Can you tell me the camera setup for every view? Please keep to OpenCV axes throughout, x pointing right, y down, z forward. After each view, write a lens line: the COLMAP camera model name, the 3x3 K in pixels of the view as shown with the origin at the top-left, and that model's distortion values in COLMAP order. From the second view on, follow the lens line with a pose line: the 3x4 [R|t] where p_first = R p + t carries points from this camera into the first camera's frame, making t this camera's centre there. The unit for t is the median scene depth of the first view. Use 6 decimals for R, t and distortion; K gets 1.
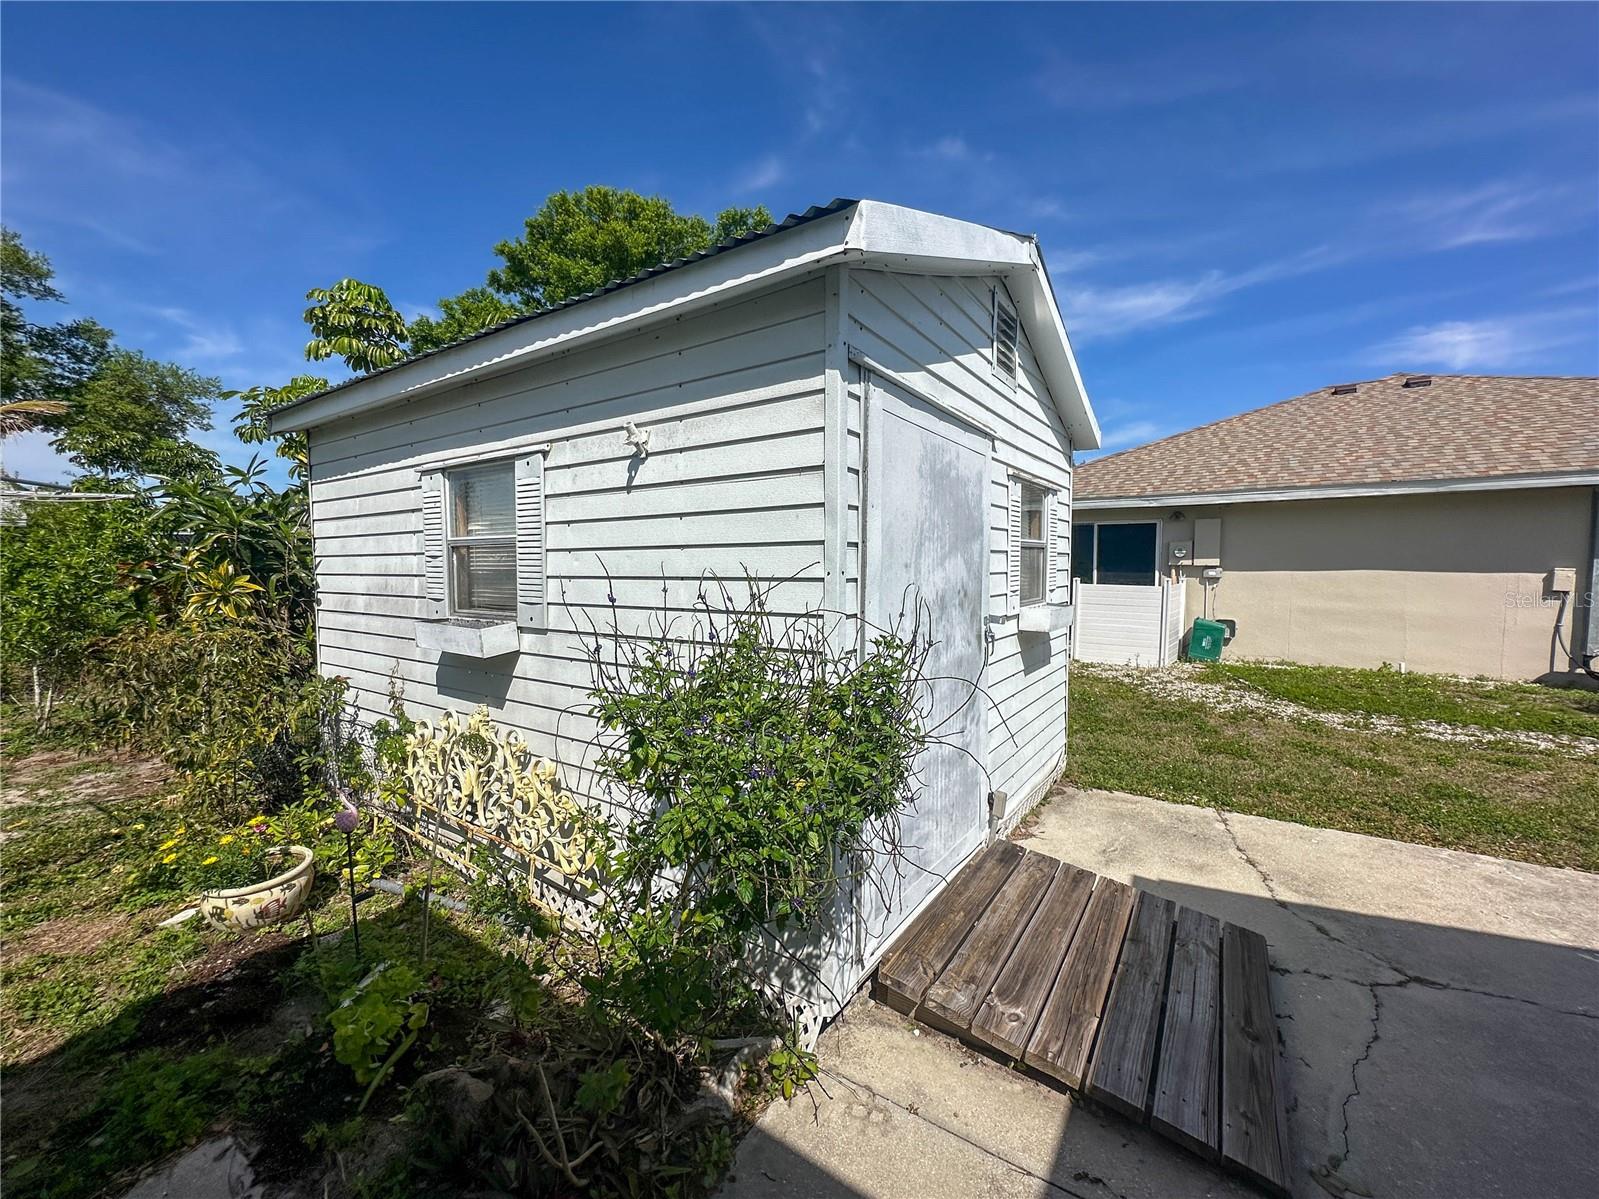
lens RADIAL K [[649.8, 0, 799.6], [0, 649.8, 601.5], [0, 0, 1]] dist [-0.002161, 0.000214]
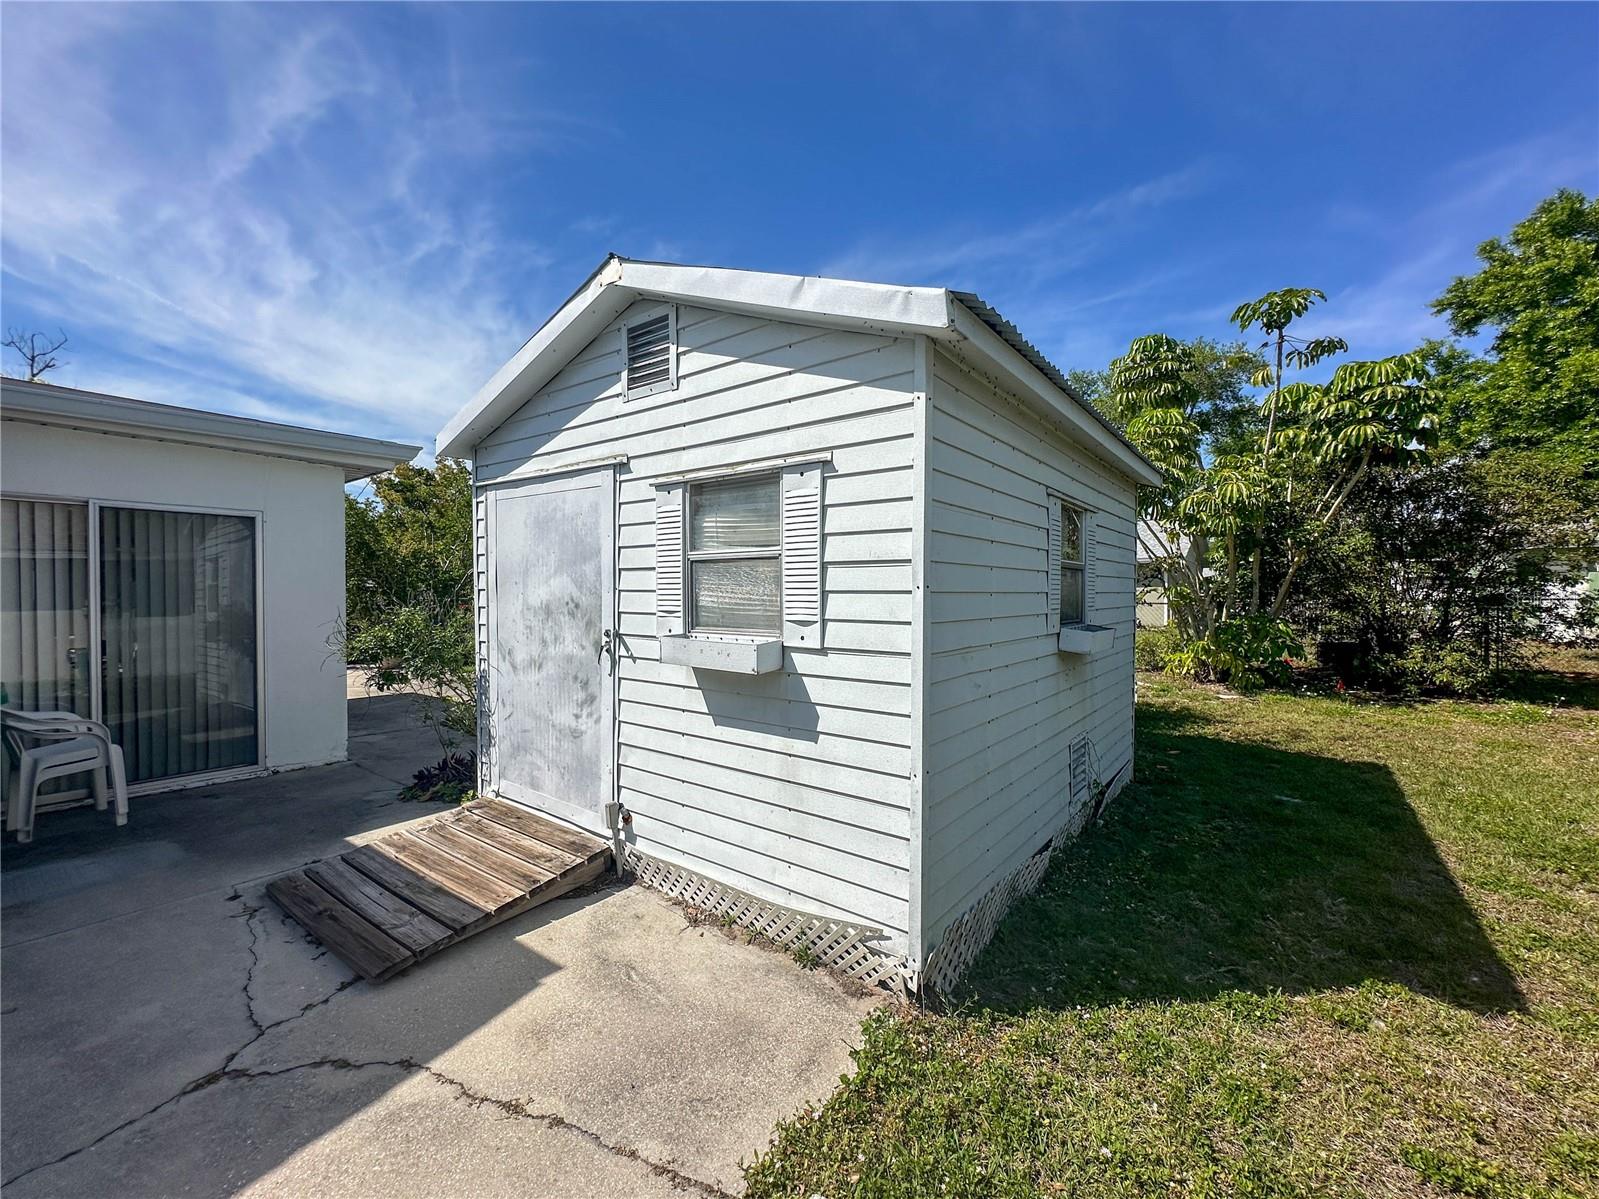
lens RADIAL K [[649.8, 0, 799.9], [0, 649.8, 597.9], [0, 0, 1]] dist [-0.002161, 0.000214]
pose [[-0.051282, 0.013420, -0.998594, 1.450600], [-0.060072, 0.998058, 0.016498, -0.071780], [0.996876, 0.060834, -0.050376, 1.464737]]
